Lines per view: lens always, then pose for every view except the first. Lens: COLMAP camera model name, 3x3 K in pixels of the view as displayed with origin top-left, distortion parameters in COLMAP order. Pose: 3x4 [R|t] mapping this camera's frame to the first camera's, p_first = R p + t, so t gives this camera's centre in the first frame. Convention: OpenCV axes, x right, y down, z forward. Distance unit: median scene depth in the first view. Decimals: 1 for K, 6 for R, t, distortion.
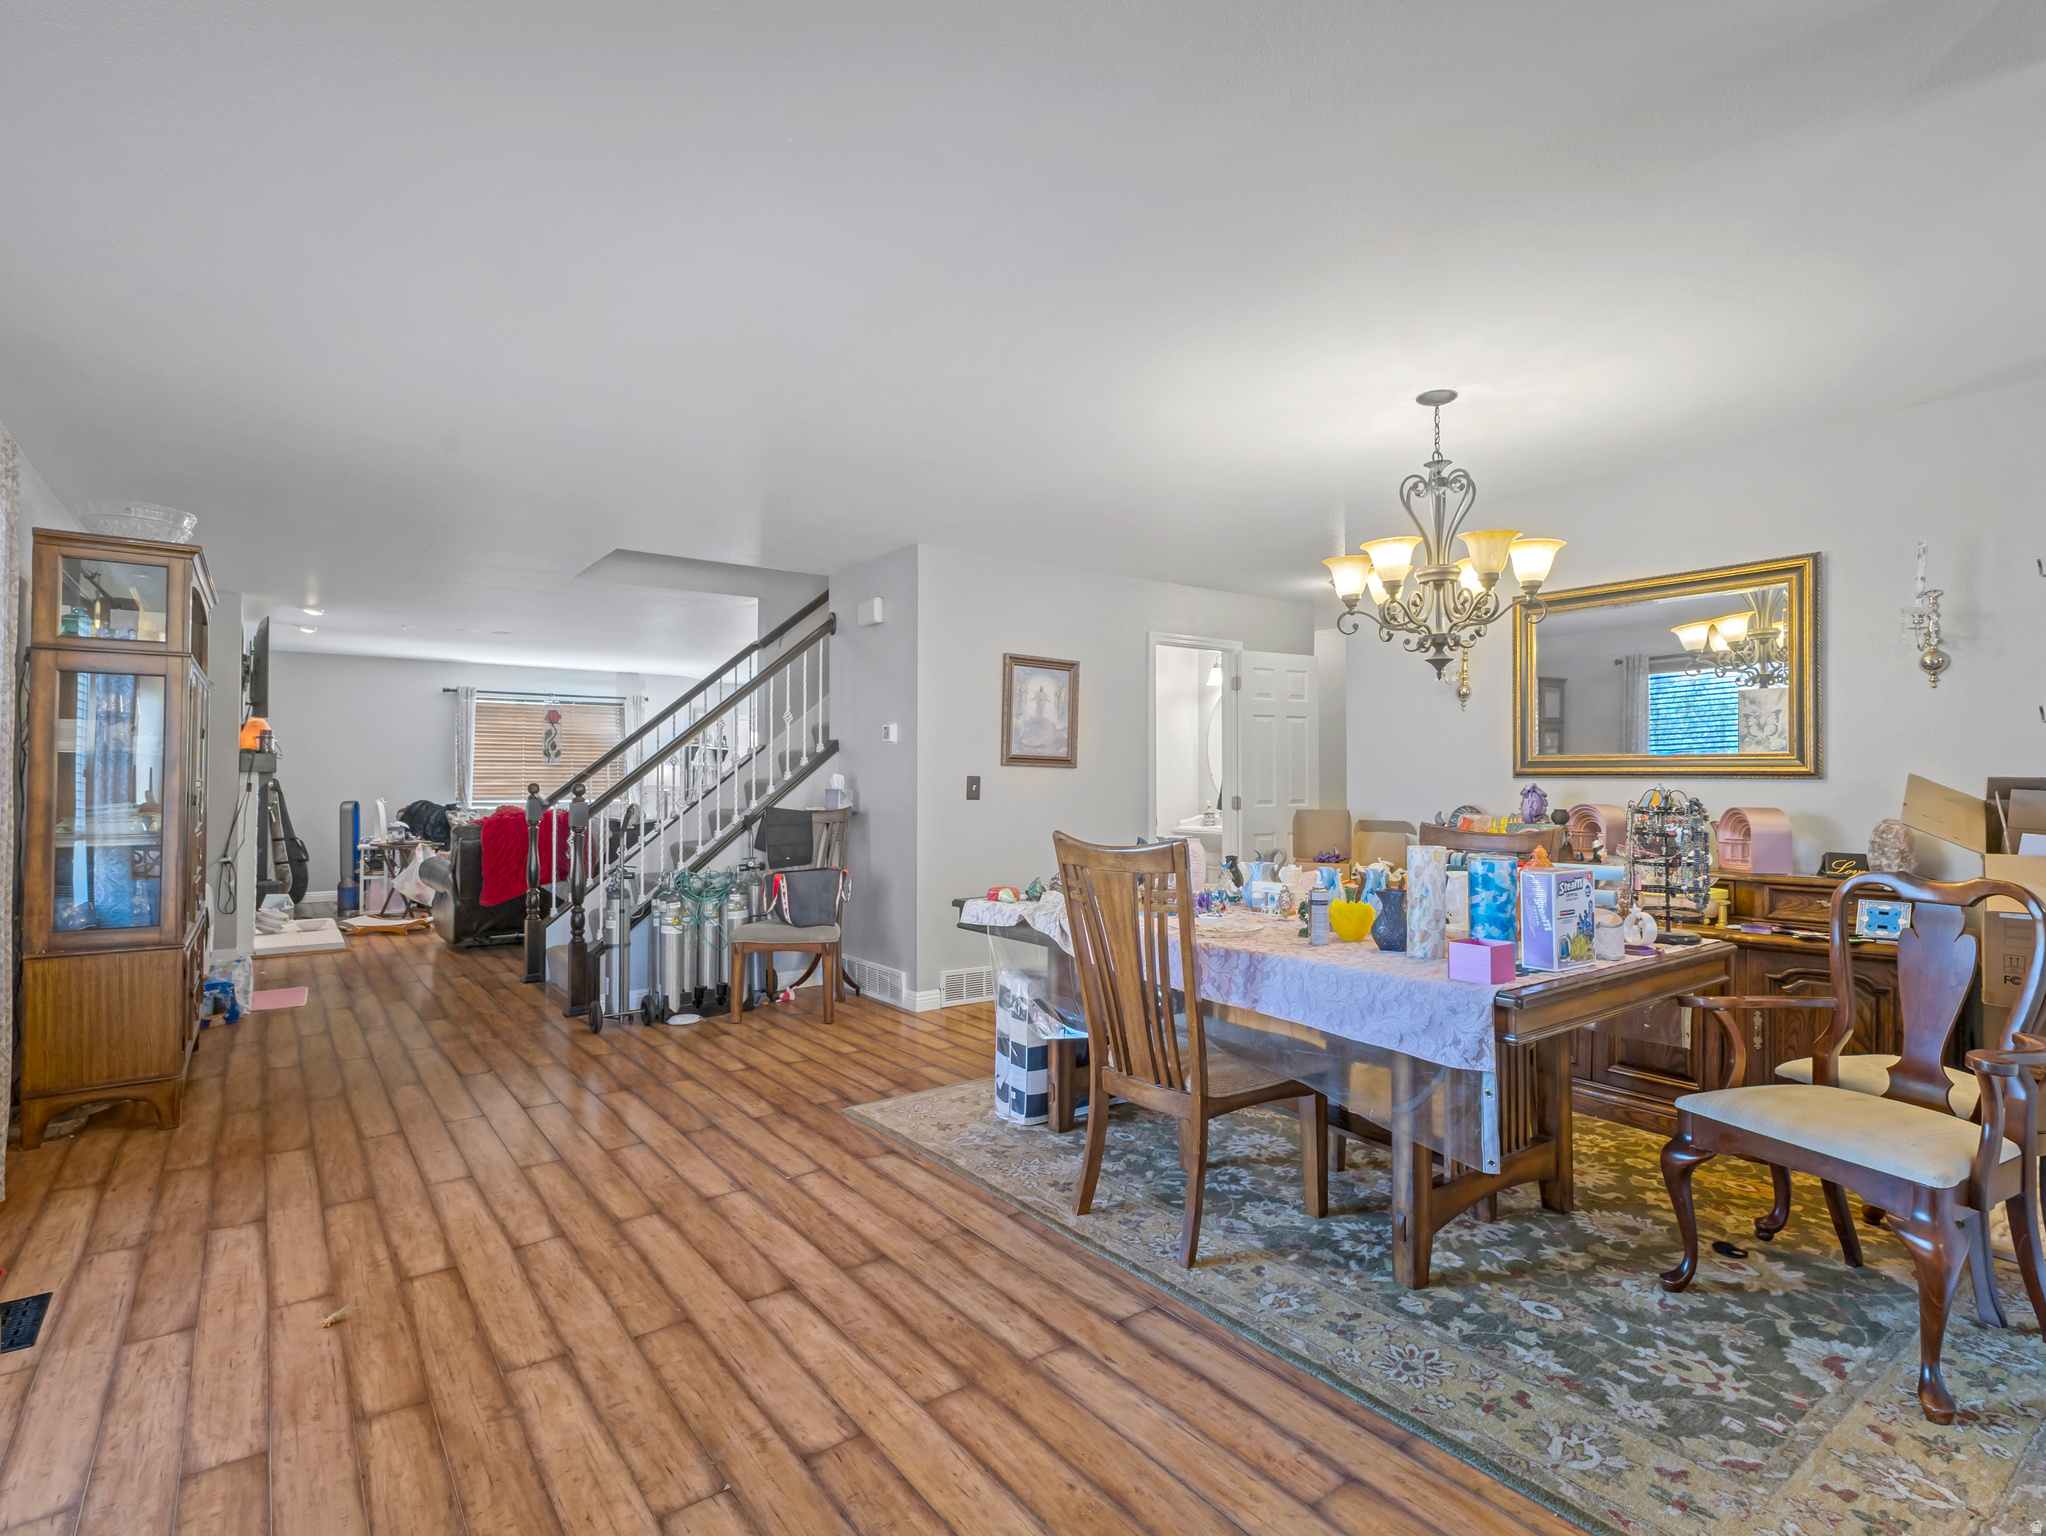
lens RADIAL K [[1025.7, 0, 1022.4], [0, 1025.7, 781.4], [0, 0, 1]] dist [0.010463, -0.001883]
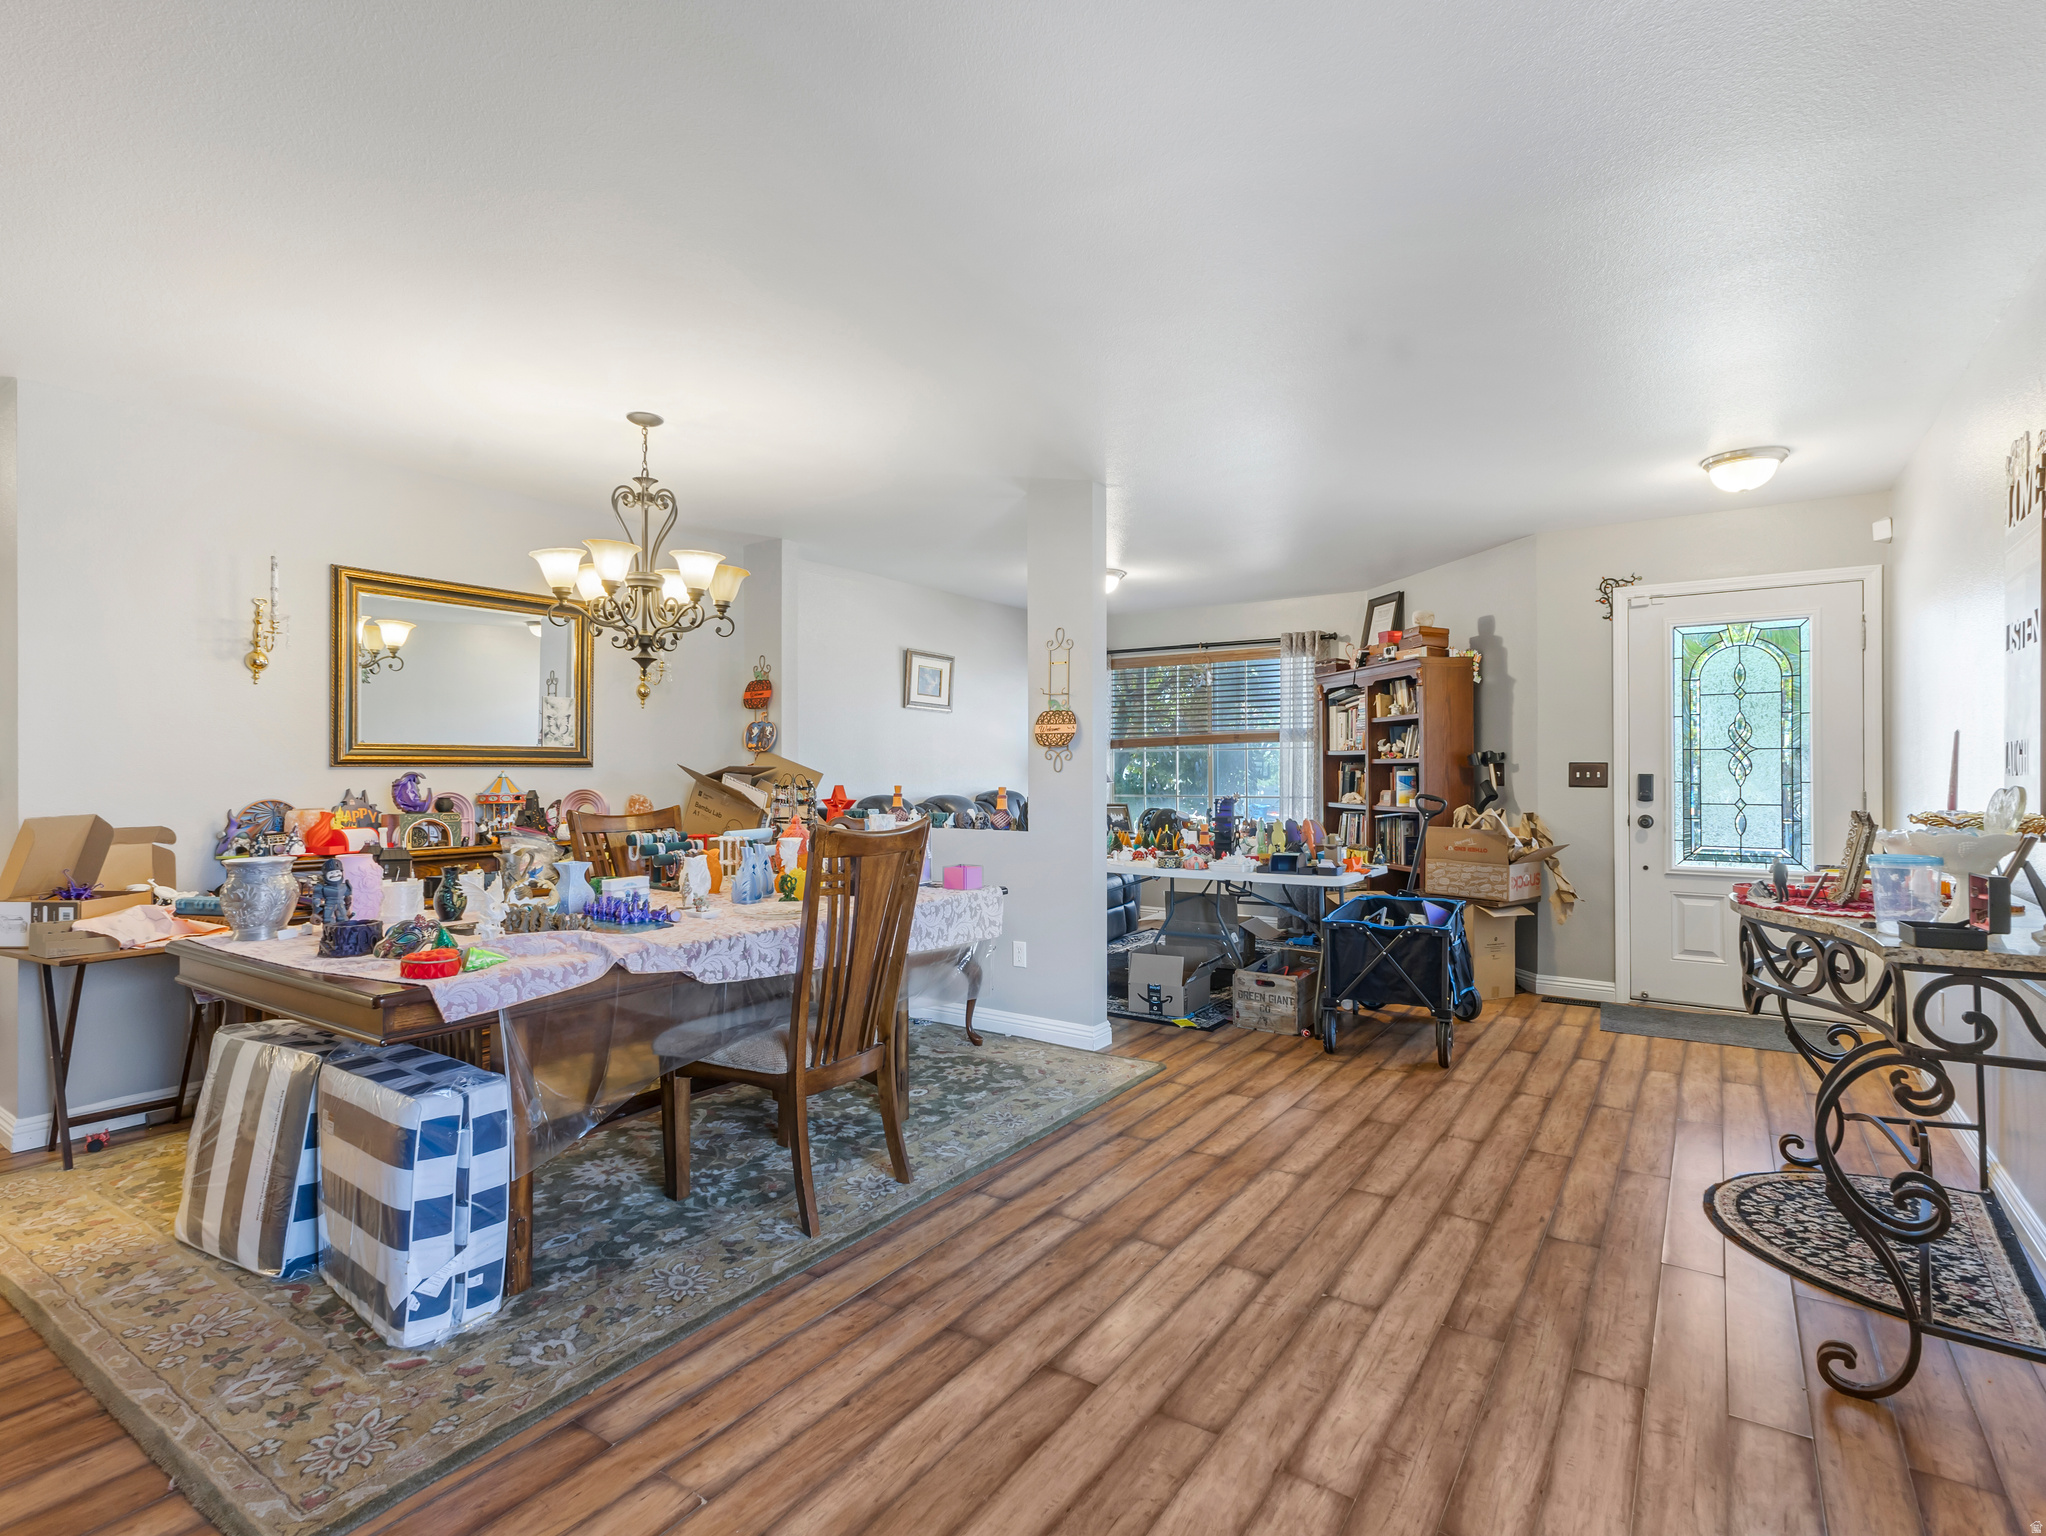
lens RADIAL K [[1025.7, 0, 1021.4], [0, 1025.7, 754.0], [0, 0, 1]] dist [0.010463, -0.001883]
pose [[-0.333315, 0.012736, 0.942730, -1.078741], [0.004328, 0.999919, -0.011978, -0.001319], [-0.942806, 0.000087, -0.333343, 1.377341]]
